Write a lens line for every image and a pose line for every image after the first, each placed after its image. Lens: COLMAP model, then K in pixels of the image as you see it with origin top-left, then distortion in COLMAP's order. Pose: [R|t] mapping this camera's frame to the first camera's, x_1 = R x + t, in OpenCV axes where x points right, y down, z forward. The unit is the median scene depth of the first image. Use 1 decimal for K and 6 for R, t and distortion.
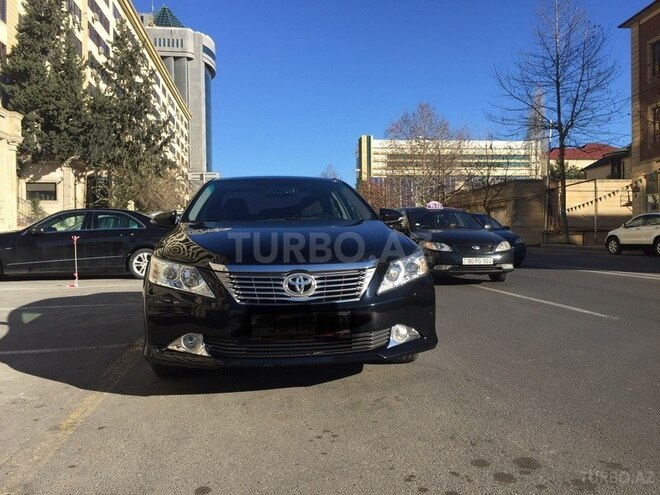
lens RADIAL K [[560.0, 0, 338.2], [0, 560.0, 243.0], [0, 0, 1]] dist [0.083763, -0.120975]
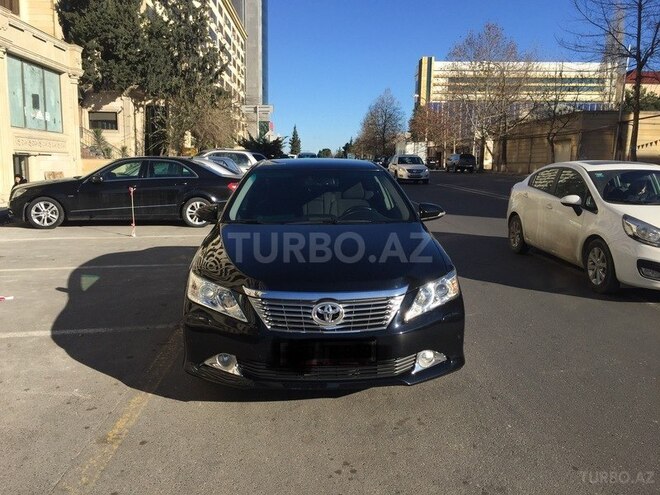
lens RADIAL K [[560.0, 0, 338.2], [0, 560.0, 243.0], [0, 0, 1]] dist [0.083763, -0.120975]
pose [[0.994946, 0.038836, -0.092602, 0.004056], [-0.026318, 0.990799, 0.132756, -0.019150], [0.096905, -0.129648, 0.986813, 0.000235]]
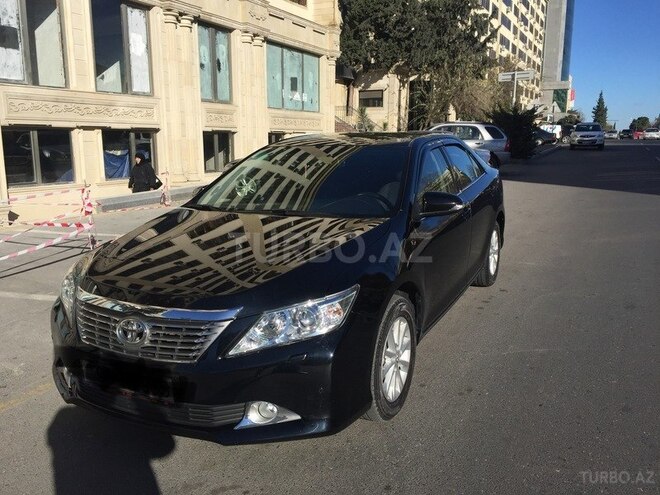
lens RADIAL K [[560.0, 0, 338.2], [0, 560.0, 243.0], [0, 0, 1]] dist [0.083763, -0.120975]
pose [[0.821525, 0.115951, -0.558258, 0.061641], [-0.011459, 0.982263, 0.187156, -0.020649], [0.570057, -0.147356, 0.808283, 0.053273]]
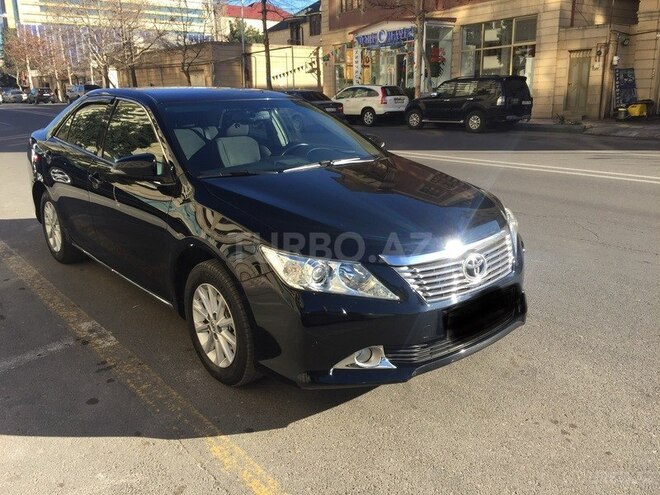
lens RADIAL K [[560.0, 0, 338.2], [0, 560.0, 243.0], [0, 0, 1]] dist [0.083763, -0.120975]
pose [[0.854186, -0.130366, 0.503360, -0.068714], [0.006959, 0.970839, 0.239632, -0.017534], [-0.519921, -0.201187, 0.830184, 0.038938]]
